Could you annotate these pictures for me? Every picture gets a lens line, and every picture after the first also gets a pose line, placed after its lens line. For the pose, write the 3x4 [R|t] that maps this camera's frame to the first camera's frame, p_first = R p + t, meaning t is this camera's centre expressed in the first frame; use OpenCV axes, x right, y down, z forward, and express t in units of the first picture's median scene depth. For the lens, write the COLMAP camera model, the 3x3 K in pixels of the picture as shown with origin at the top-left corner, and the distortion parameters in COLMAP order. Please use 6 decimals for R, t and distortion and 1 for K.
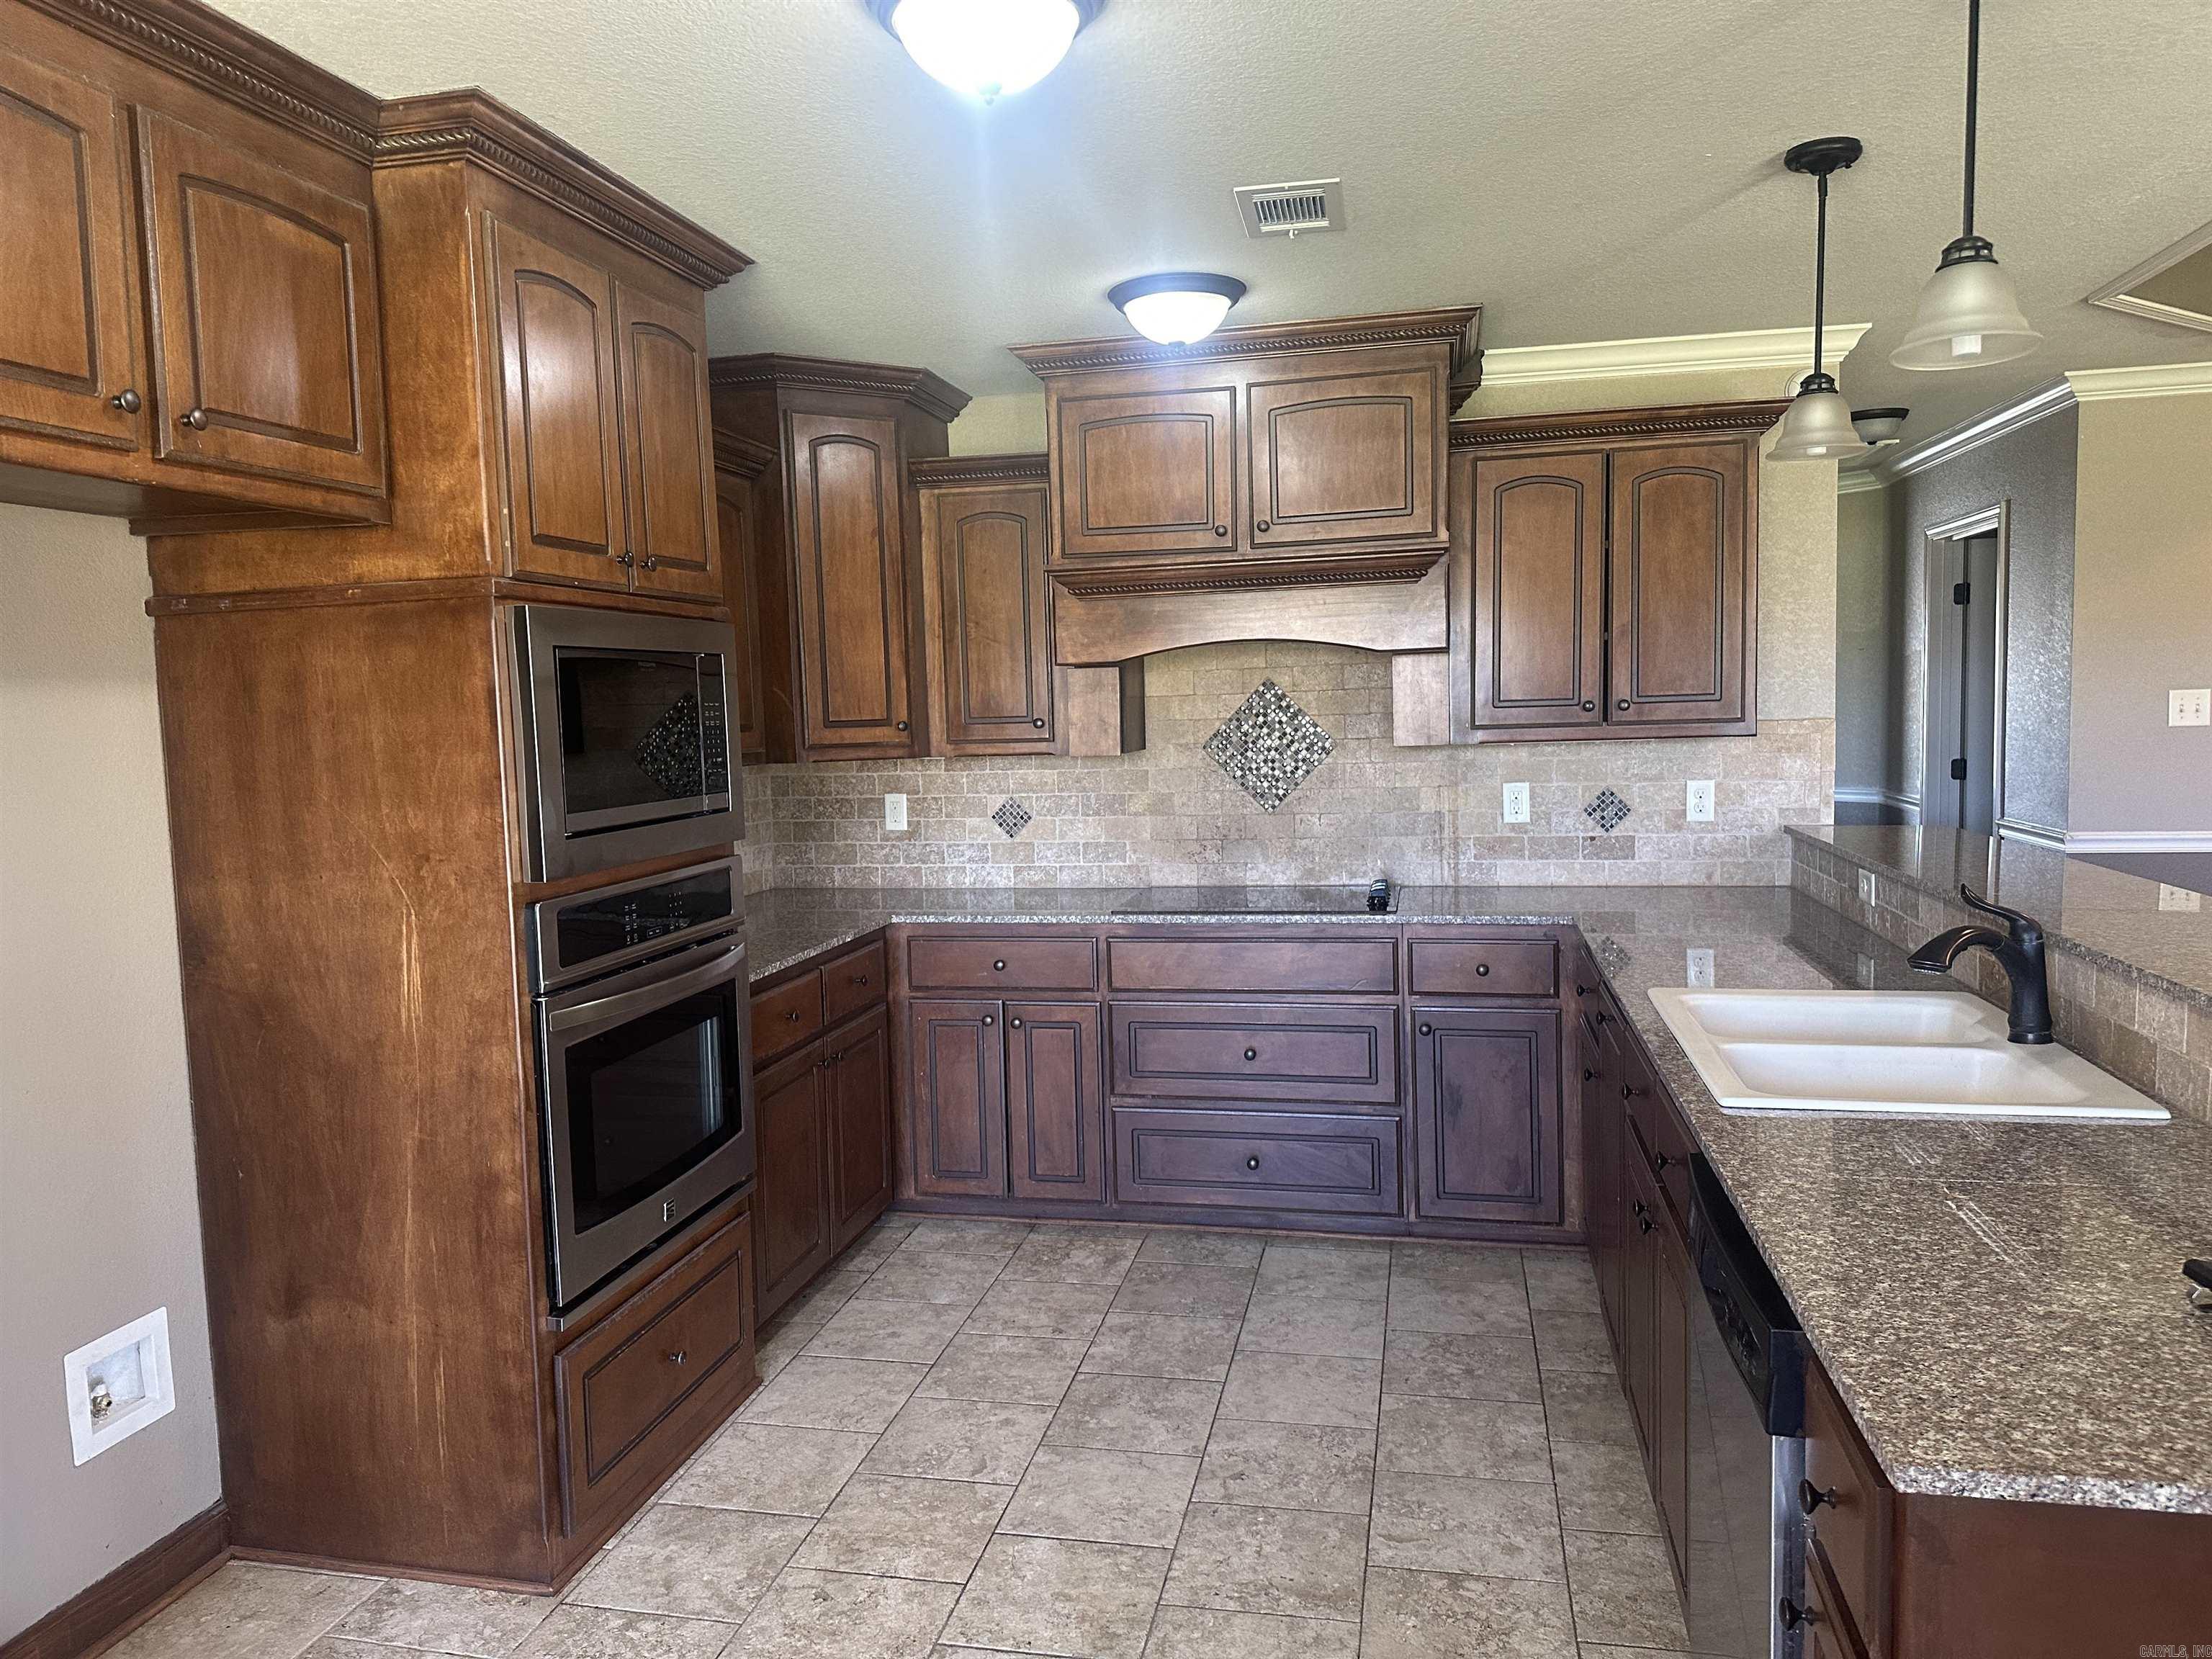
lens RADIAL K [[1541.1, 0, 1094.8], [0, 1541.1, 832.4], [0, 0, 1]] dist [0.093190, -0.118841]
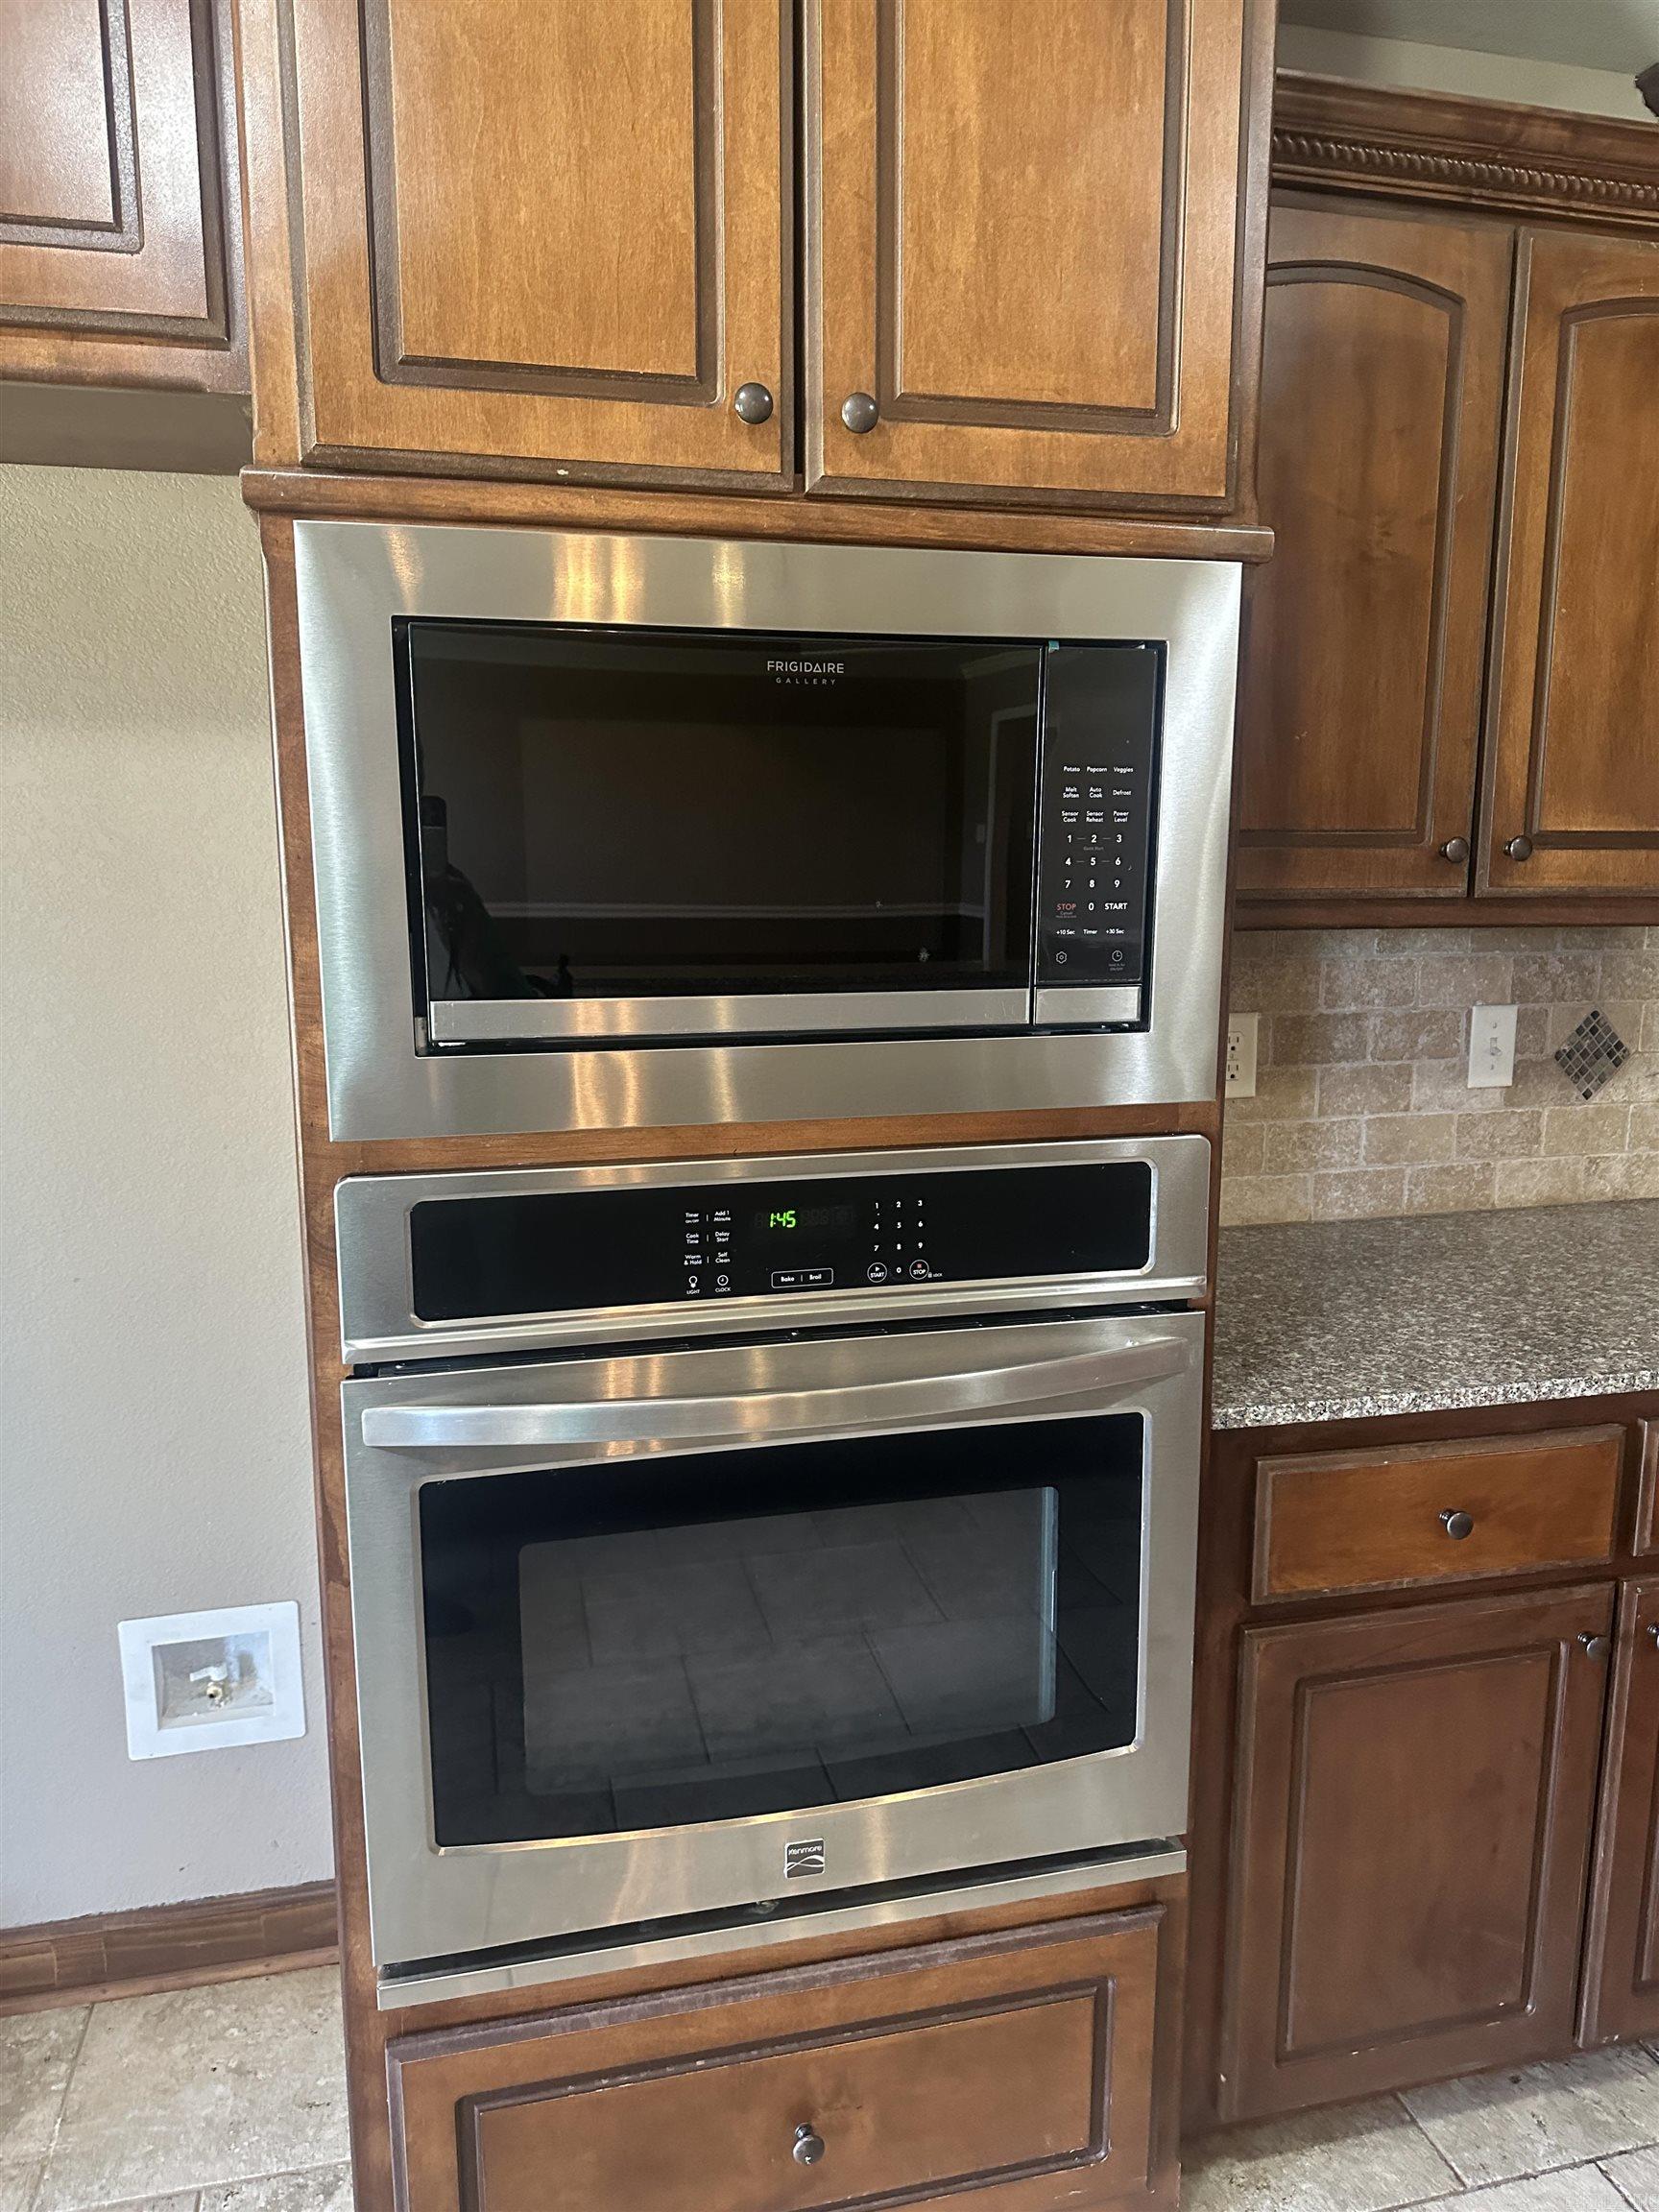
lens RADIAL K [[1541.1, 0, 829.5], [0, 1541.1, 1106.0], [0, 0, 1]] dist [0.093190, -0.118841]
pose [[0.447097, 0.182429, -0.875685, 0.111828], [-0.092044, 0.983168, 0.157825, -0.060645], [0.889737, 0.010038, 0.456363, 0.851338]]
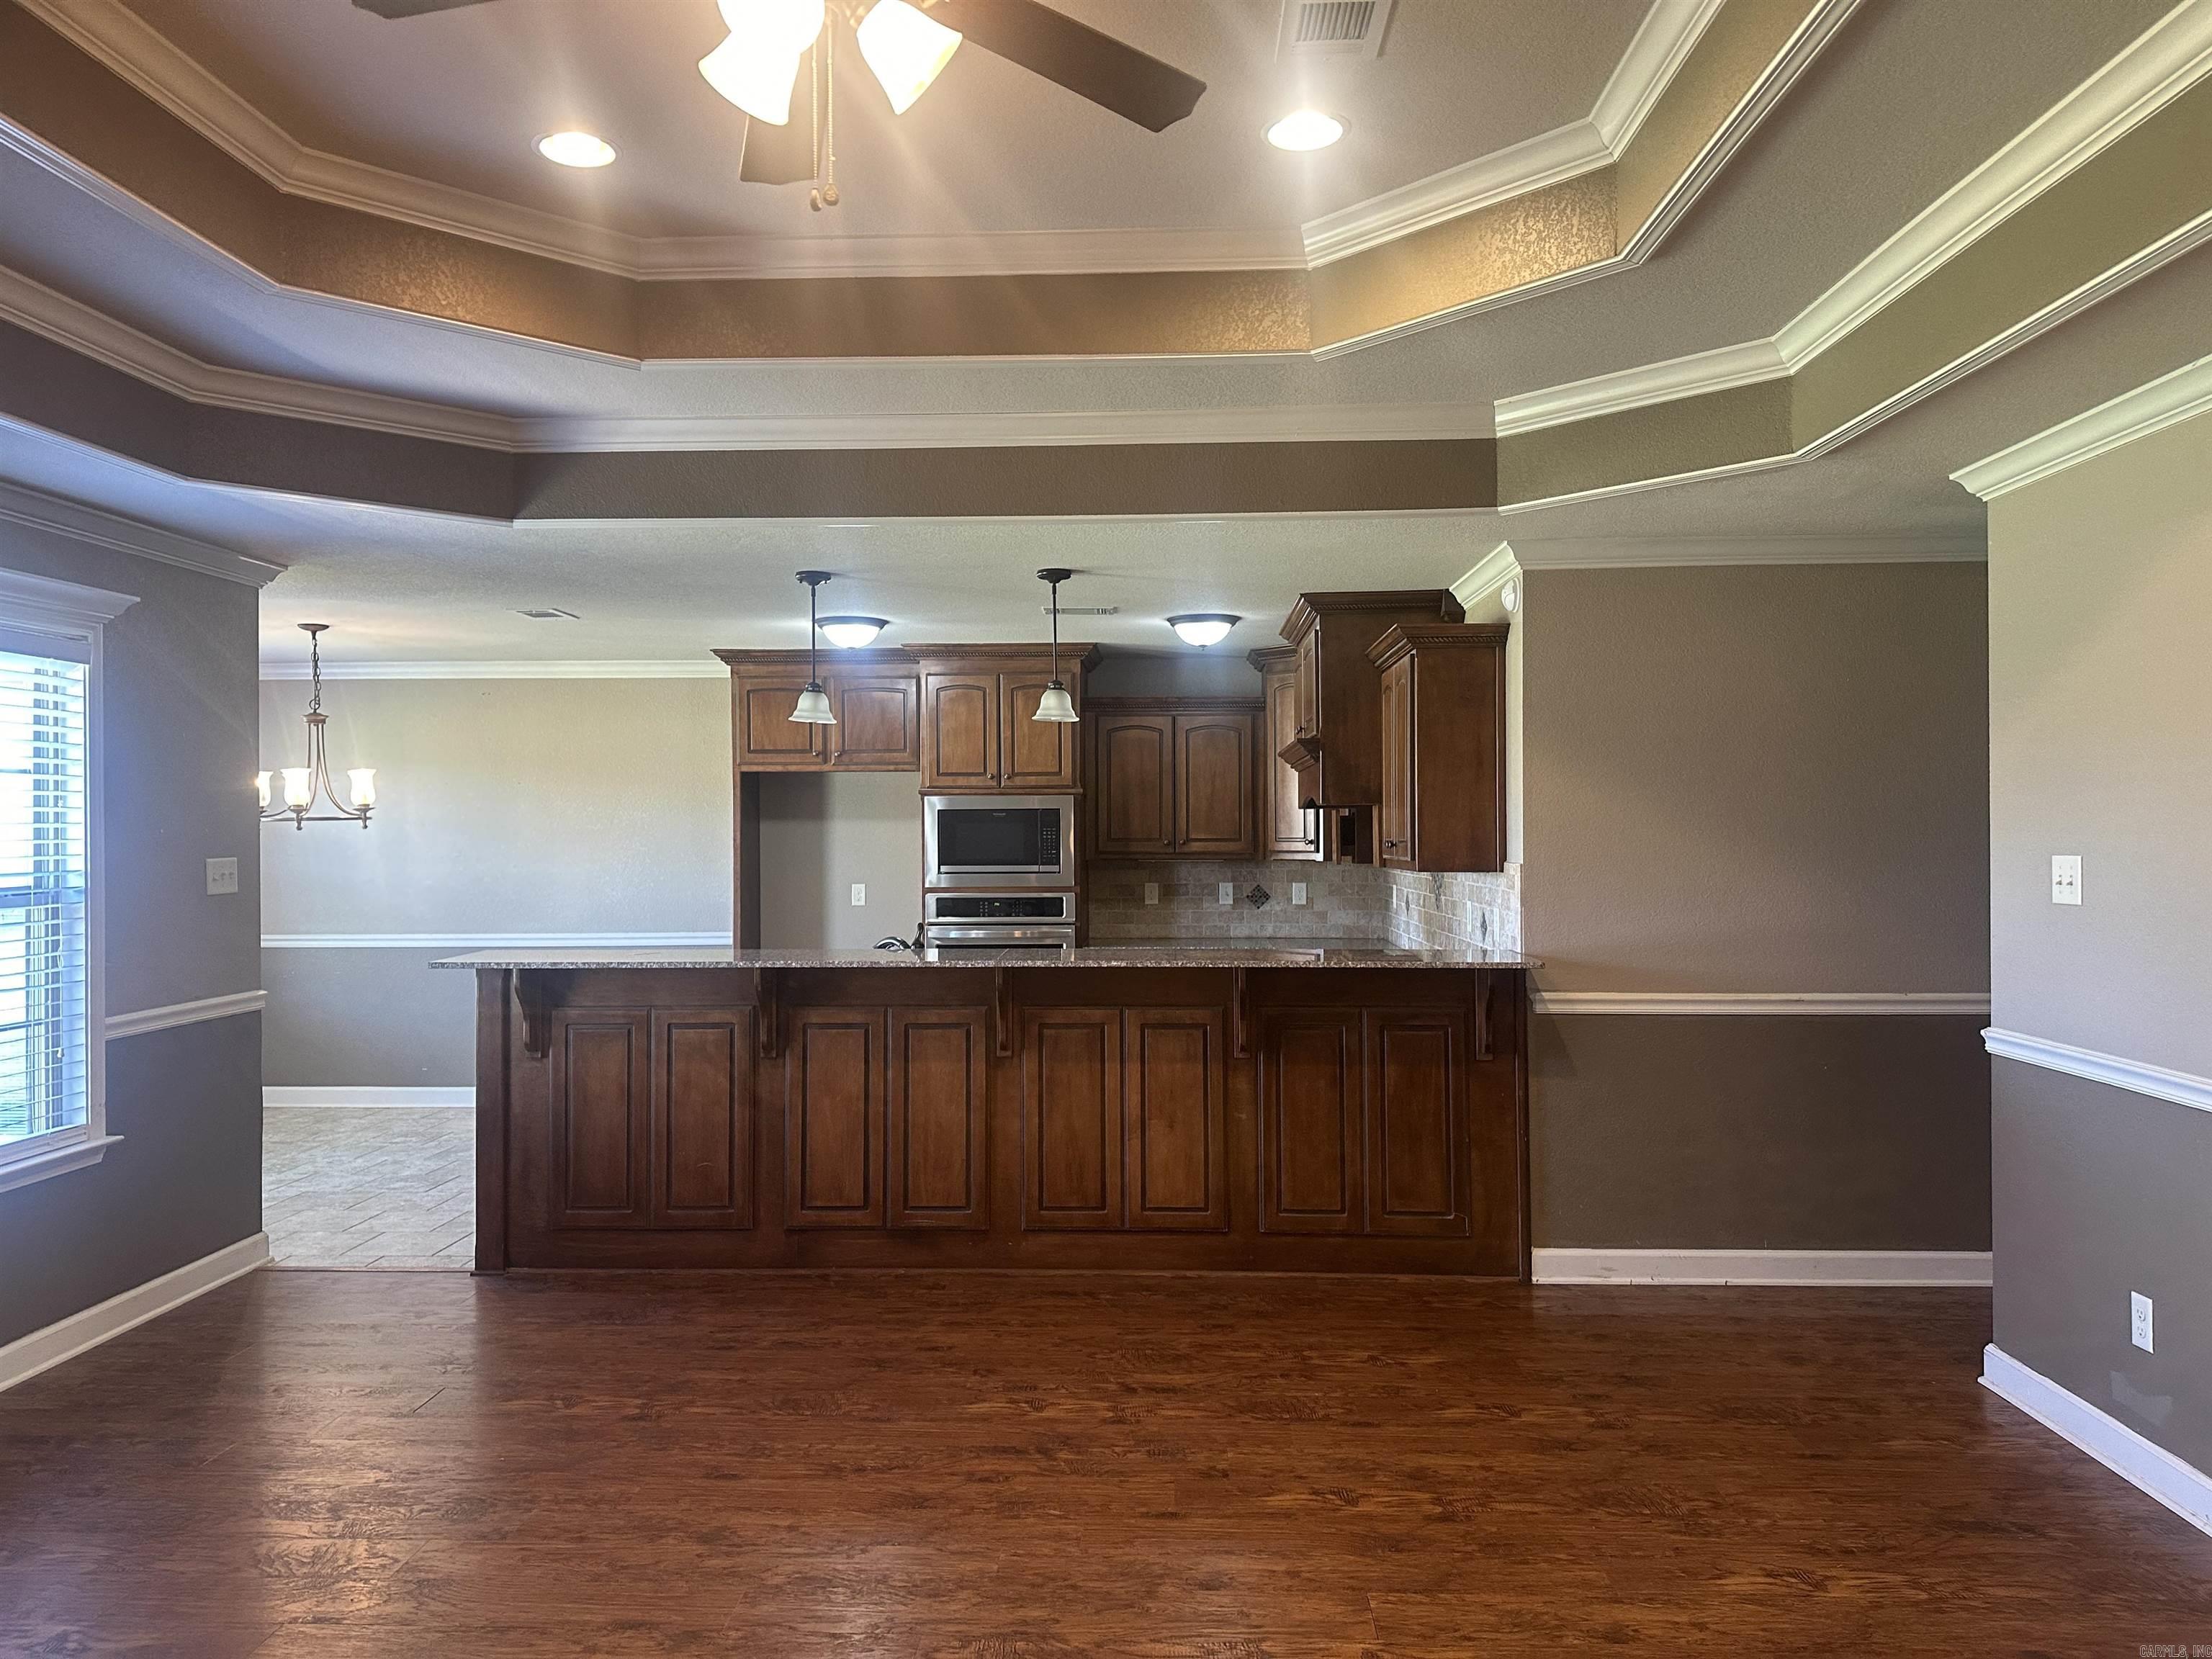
lens RADIAL K [[1541.1, 0, 1094.8], [0, 1541.1, 832.4], [0, 0, 1]] dist [0.093190, -0.118841]
pose [[0.176830, 0.028028, -0.983842, 2.474864], [-0.085405, 0.996261, 0.013032, -0.131537], [0.980529, 0.081721, 0.178562, 0.719070]]
